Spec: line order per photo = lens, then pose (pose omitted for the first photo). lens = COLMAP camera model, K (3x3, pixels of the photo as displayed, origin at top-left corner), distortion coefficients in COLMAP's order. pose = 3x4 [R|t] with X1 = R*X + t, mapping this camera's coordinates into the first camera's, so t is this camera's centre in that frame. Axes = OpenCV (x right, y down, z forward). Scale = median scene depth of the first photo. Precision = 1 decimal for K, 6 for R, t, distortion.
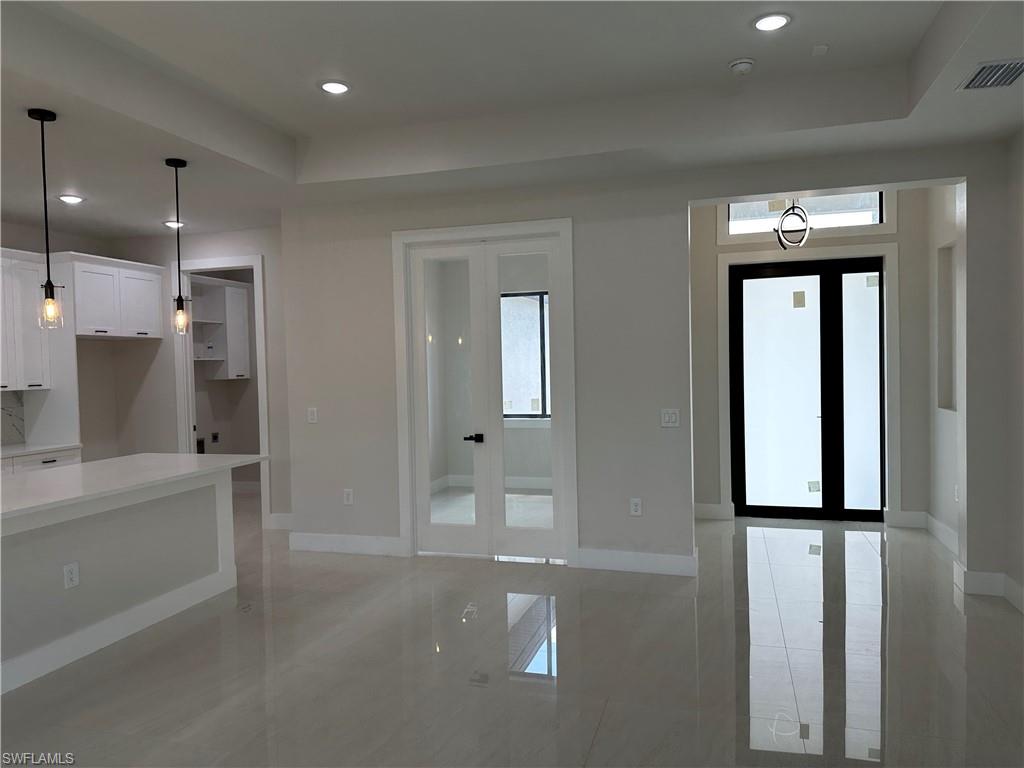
lens RADIAL K [[718.3, 0, 512.3], [0, 718.3, 383.1], [0, 0, 1]] dist [0.051673, -0.004221]
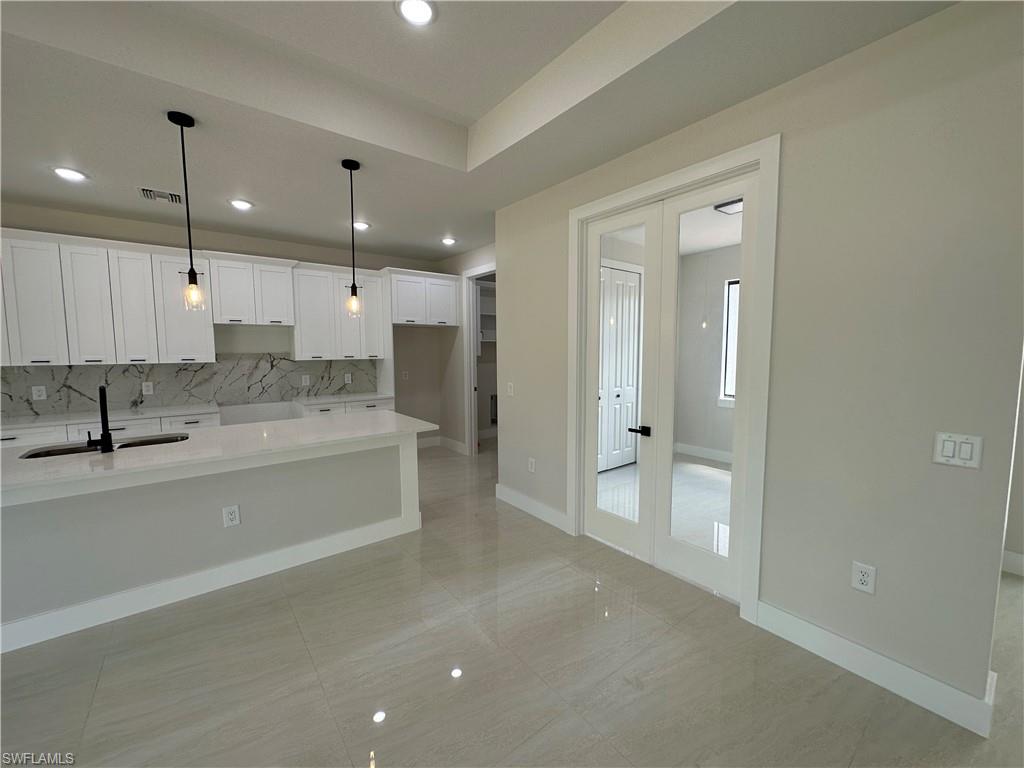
lens RADIAL K [[410.6, 0, 512.8], [0, 410.6, 384.7], [0, 0, 1]] dist [0.013981, -0.000469]
pose [[0.805226, 0.071741, -0.588612, 0.122708], [-0.028311, 0.996173, 0.082686, -0.019883], [0.592292, -0.049917, 0.804176, 0.512914]]
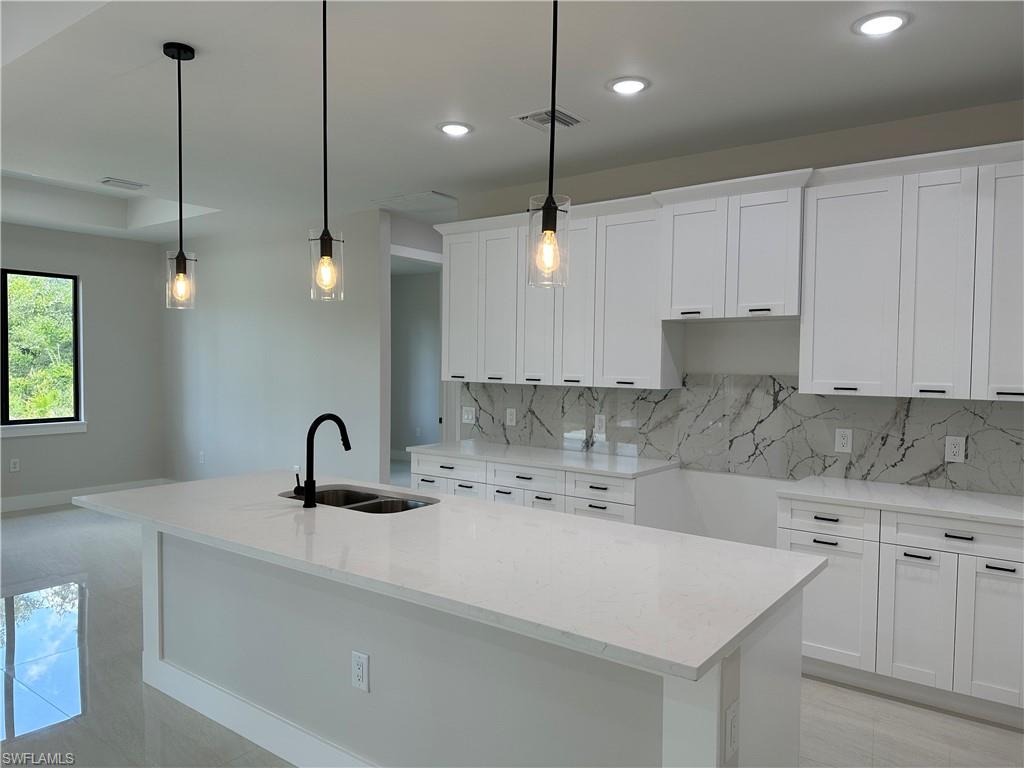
lens RADIAL K [[718.3, 0, 516.6], [0, 718.3, 385.9], [0, 0, 1]] dist [0.051673, -0.004221]
pose [[-0.365869, 0.052773, -0.929169, -0.037101], [-0.026323, 0.997405, 0.067013, -0.032207], [0.930294, 0.048976, -0.363530, 0.962256]]
